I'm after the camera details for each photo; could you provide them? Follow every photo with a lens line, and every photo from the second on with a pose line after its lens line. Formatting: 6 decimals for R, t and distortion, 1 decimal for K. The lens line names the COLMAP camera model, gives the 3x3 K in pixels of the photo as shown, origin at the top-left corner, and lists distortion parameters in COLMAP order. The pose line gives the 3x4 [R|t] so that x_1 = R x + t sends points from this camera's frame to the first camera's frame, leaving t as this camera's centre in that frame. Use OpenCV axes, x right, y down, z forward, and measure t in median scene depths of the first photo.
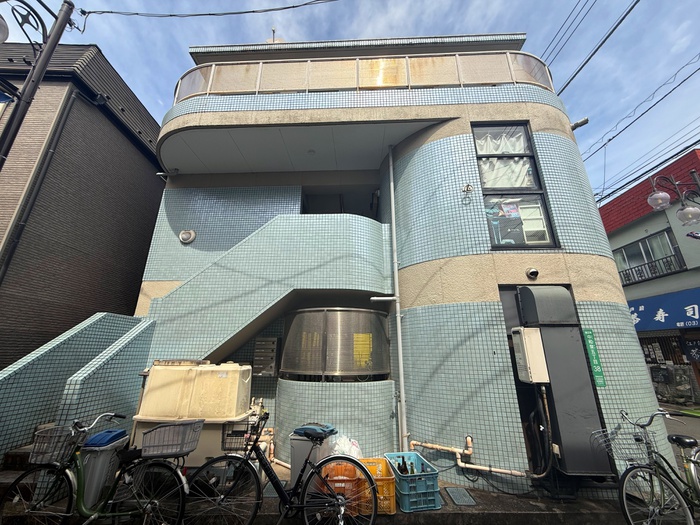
lens RADIAL K [[280.0, 0, 347.9], [0, 280.0, 263.1], [0, 0, 1]] dist [0.001739, -0.001123]
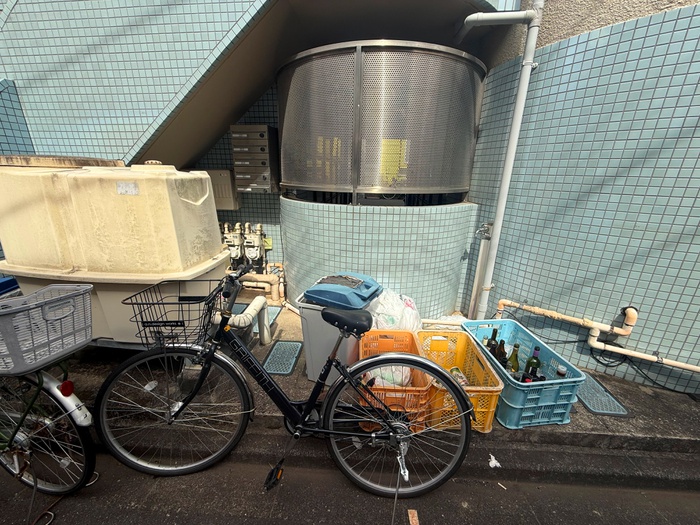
lens RADIAL K [[280.0, 0, 347.8], [0, 280.0, 263.1], [0, 0, 1]] dist [0.001739, -0.001123]
pose [[0.997632, 0.032214, -0.060770, -0.073457], [0.009739, 0.808473, 0.588452, 0.222651], [0.068087, -0.587650, 0.806245, 0.560884]]
